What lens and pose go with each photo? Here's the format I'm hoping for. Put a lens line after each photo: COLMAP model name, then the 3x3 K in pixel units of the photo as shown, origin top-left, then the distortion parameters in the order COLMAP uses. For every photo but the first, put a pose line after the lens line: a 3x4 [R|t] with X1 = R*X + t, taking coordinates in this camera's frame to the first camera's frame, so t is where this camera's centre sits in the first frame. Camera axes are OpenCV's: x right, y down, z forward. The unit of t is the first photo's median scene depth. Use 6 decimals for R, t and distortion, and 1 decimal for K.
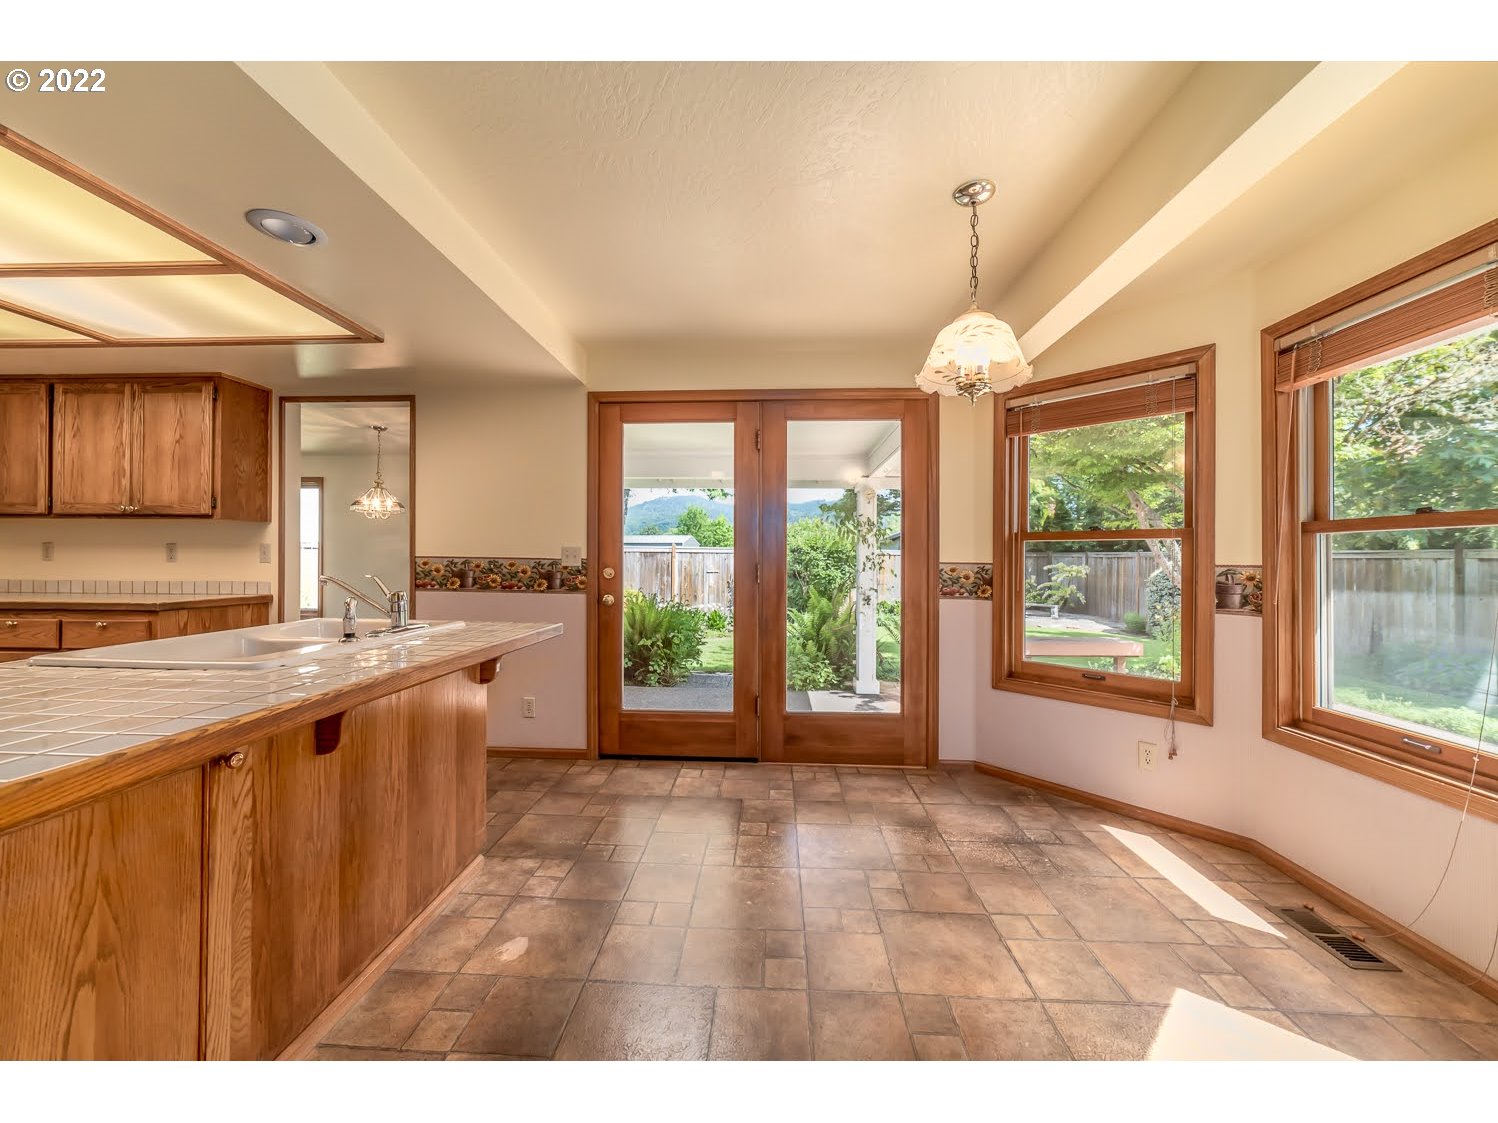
lens RADIAL K [[572.7, 0, 746.5], [0, 572.7, 554.0], [0, 0, 1]] dist [-0.025788, 0.009994]
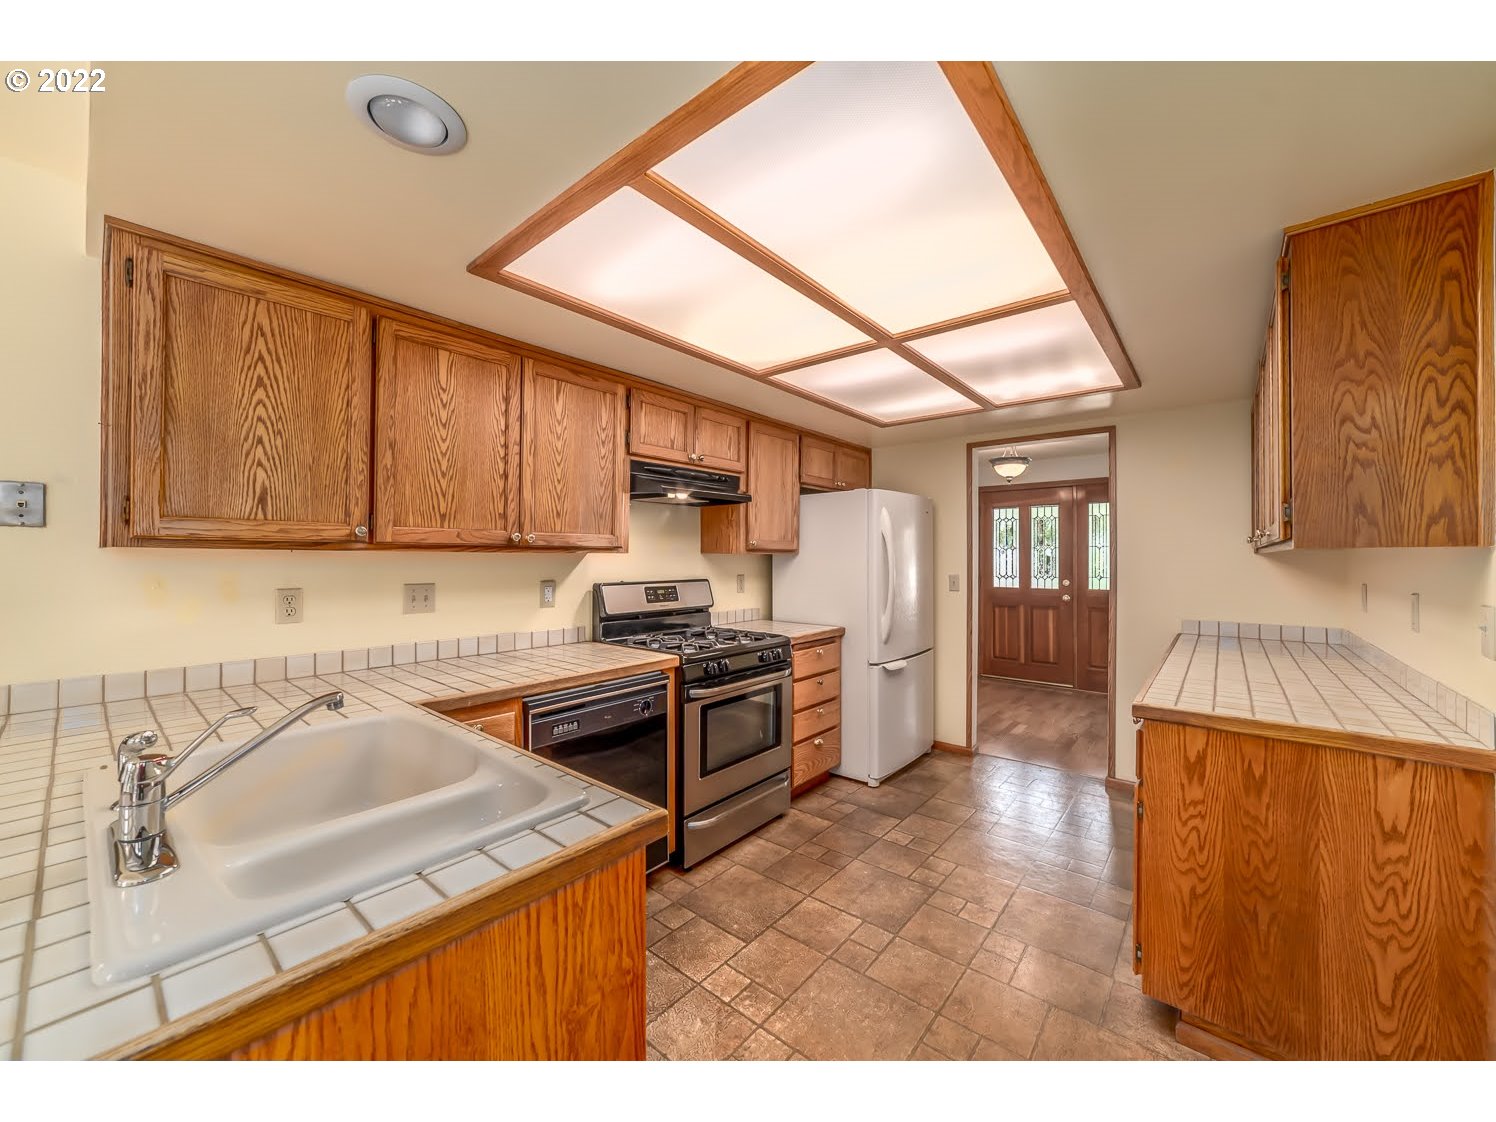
lens RADIAL K [[572.4, 0, 743.8], [0, 572.4, 555.3], [0, 0, 1]] dist [-0.027696, 0.009934]
pose [[-0.602400, -0.012612, -0.798095, -0.325283], [-0.000117, 0.999877, -0.015713, -0.051596], [0.798194, -0.009372, -0.602327, 0.981461]]
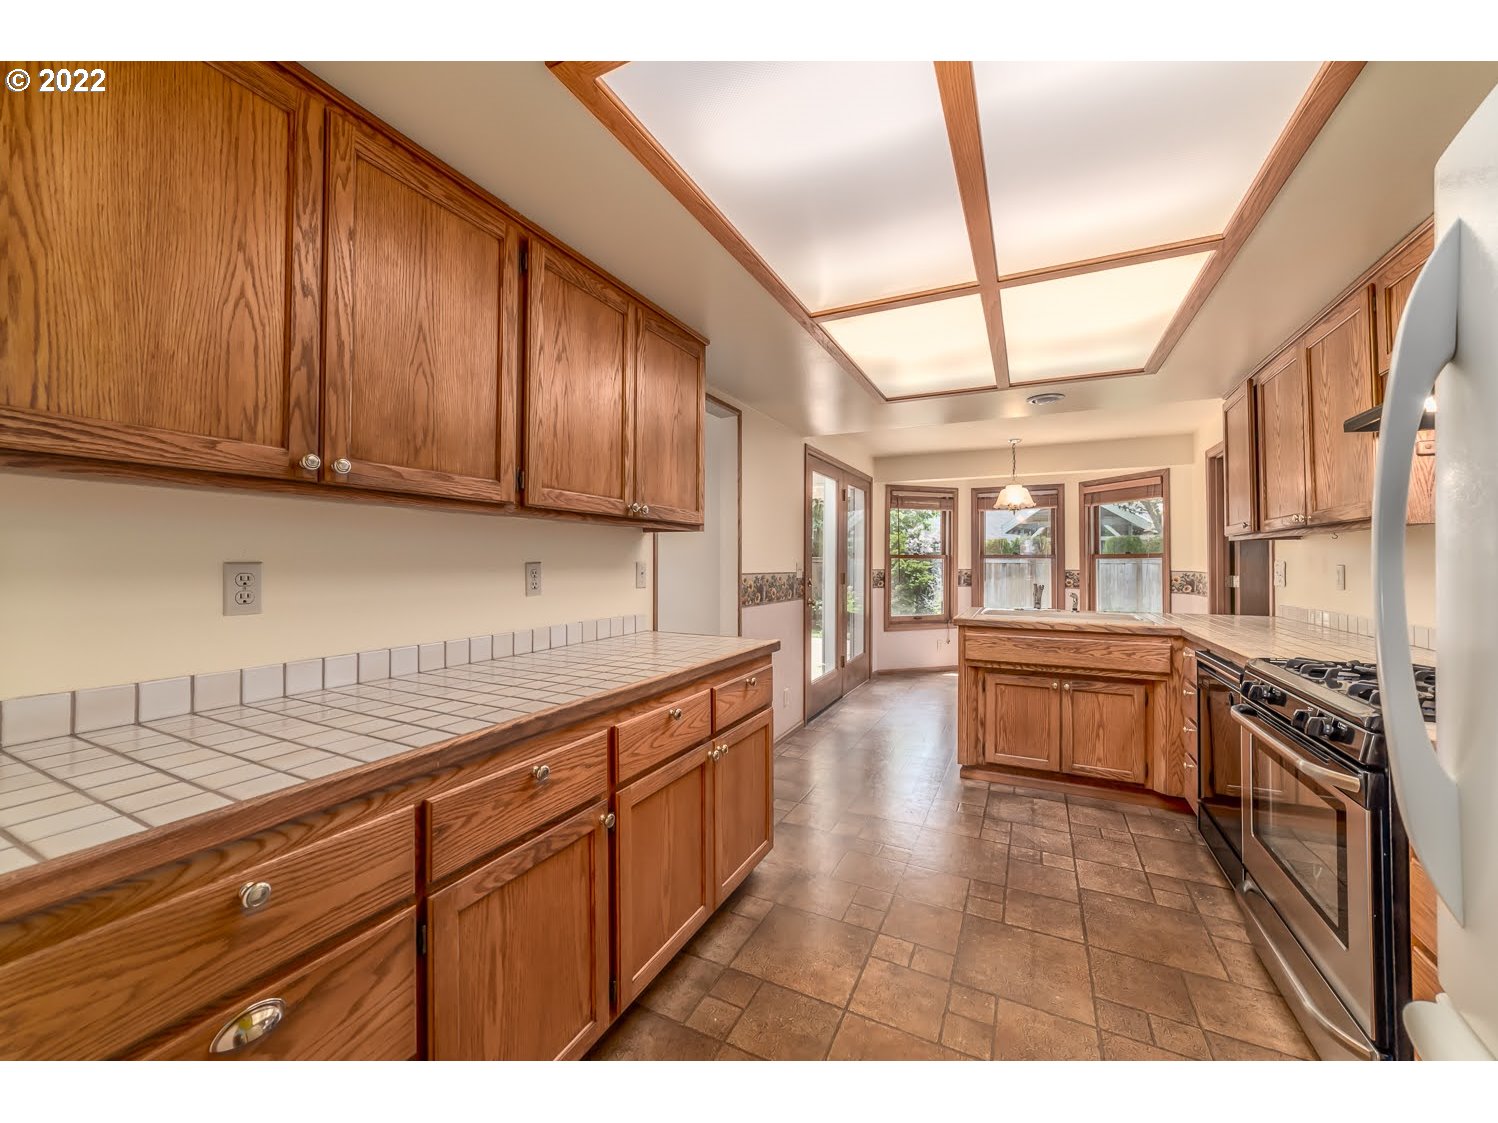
lens RADIAL K [[572.7, 0, 746.5], [0, 572.7, 554.0], [0, 0, 1]] dist [-0.025788, 0.009994]
pose [[0.399843, 0.005468, 0.916567, -1.731545], [-0.007062, 0.999971, -0.002885, -0.031582], [-0.916556, -0.005320, 0.399870, 0.680000]]
